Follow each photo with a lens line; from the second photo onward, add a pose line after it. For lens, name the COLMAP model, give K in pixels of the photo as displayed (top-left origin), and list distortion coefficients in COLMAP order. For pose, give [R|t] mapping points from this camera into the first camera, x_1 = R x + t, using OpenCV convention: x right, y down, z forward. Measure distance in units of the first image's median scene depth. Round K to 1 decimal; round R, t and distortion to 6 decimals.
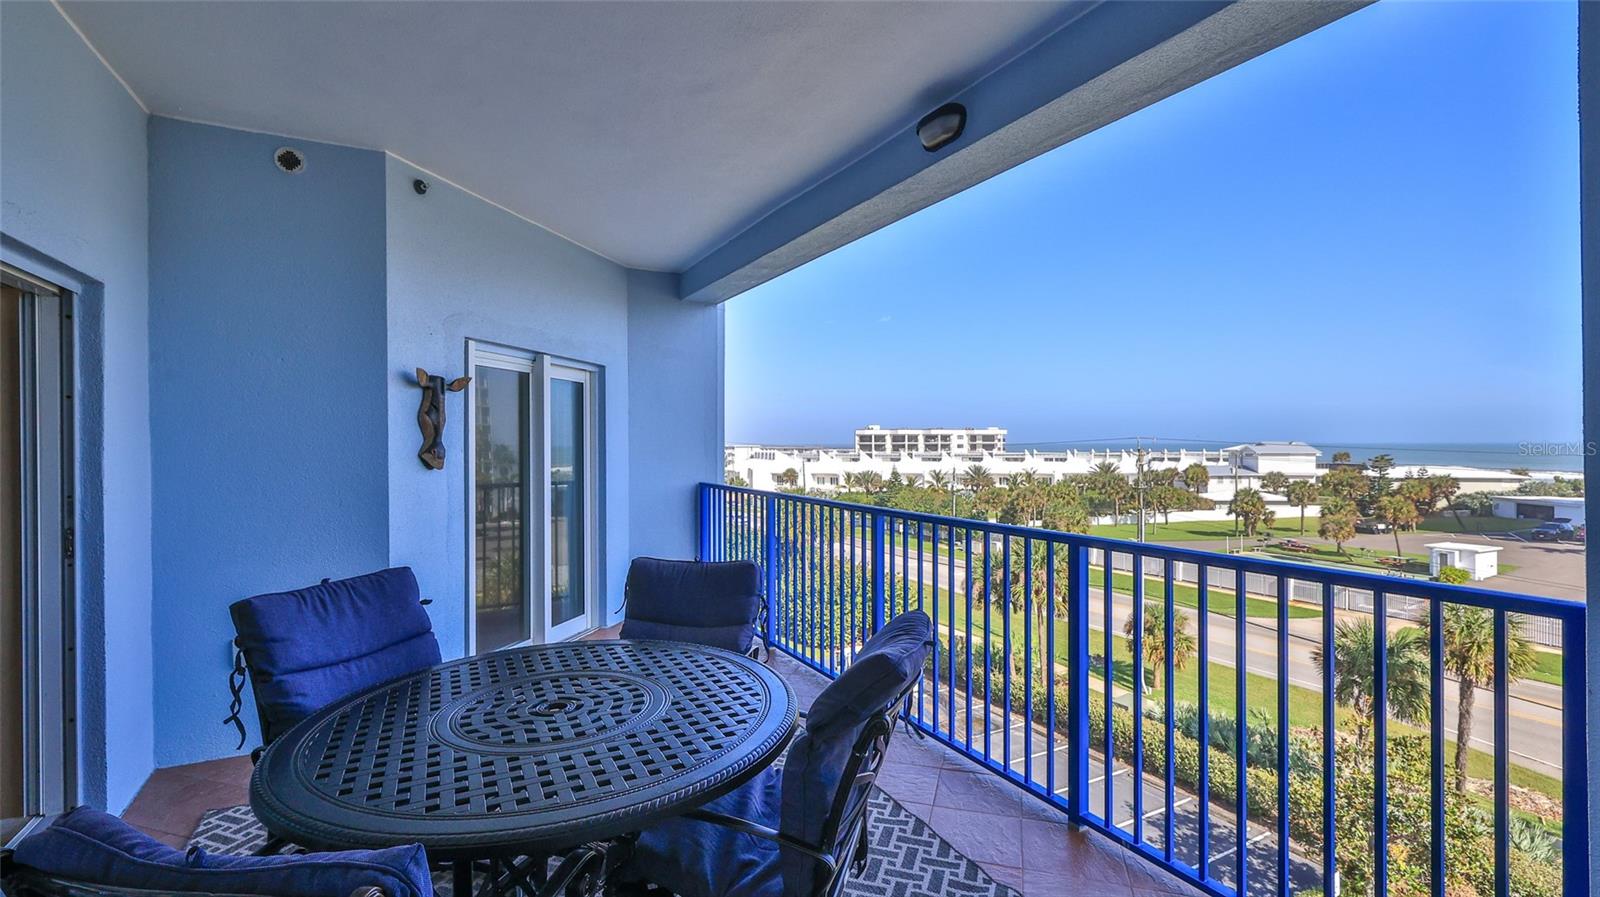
lens RADIAL K [[700.5, 0, 795.2], [0, 700.5, 447.5], [0, 0, 1]] dist [-0.002969, -0.000699]
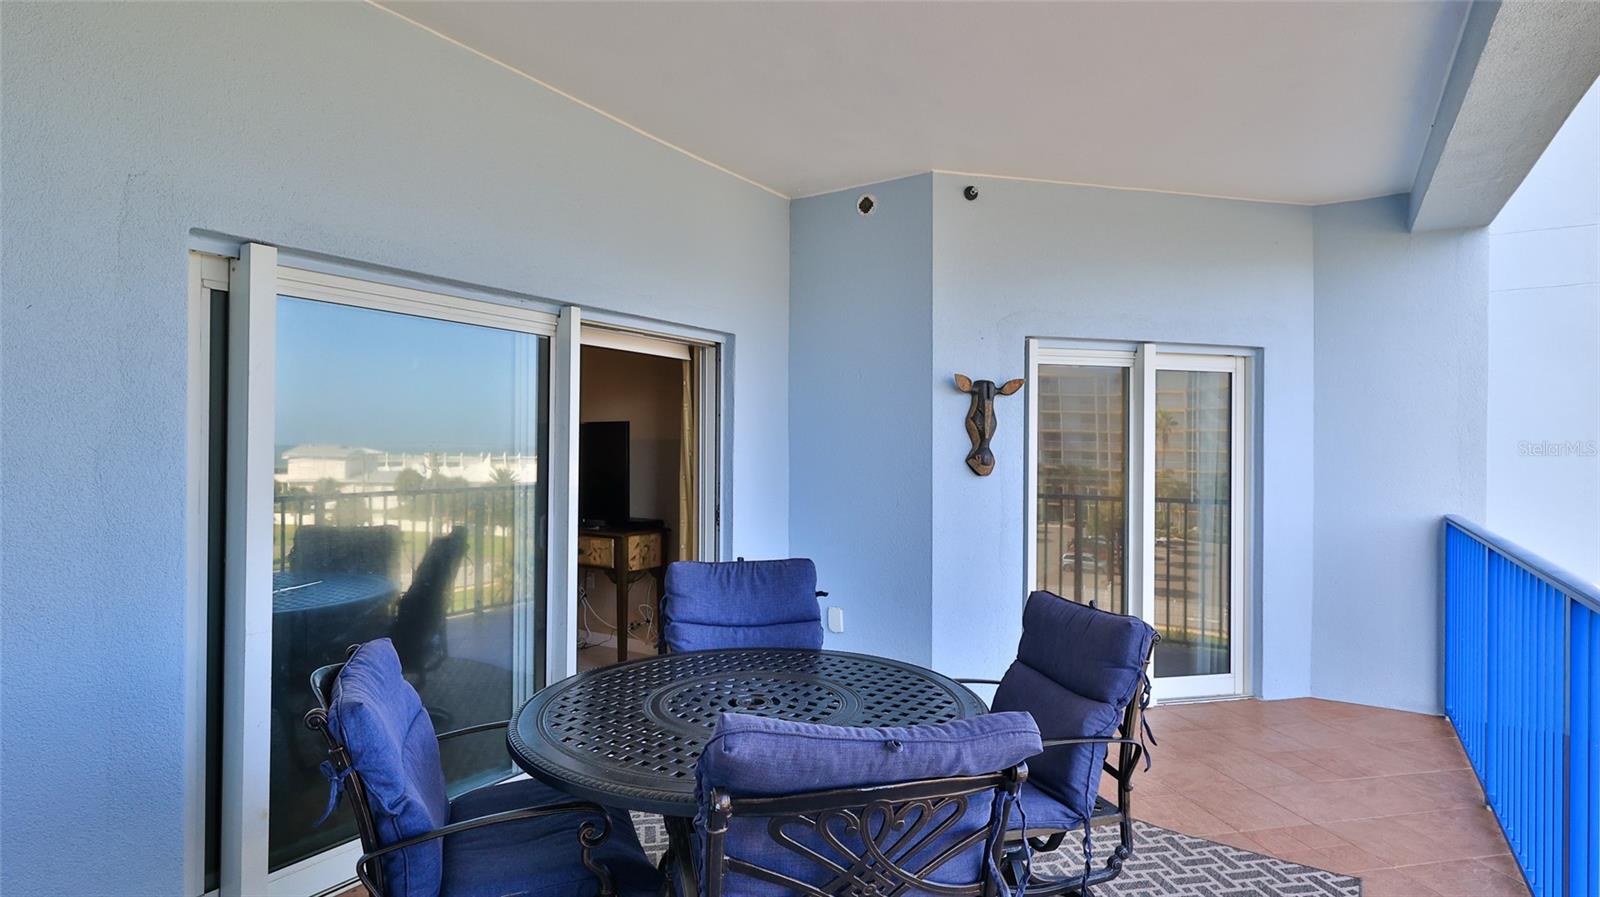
lens RADIAL K [[804.7, 0, 796.4], [0, 804.7, 444.9], [0, 0, 1]] dist [-0.007003, 0.001037]
pose [[0.478612, 0.000981, -0.878026, 0.364915], [-0.013410, 0.999891, -0.006193, -0.001125], [0.877924, 0.014738, 0.478573, 0.241659]]
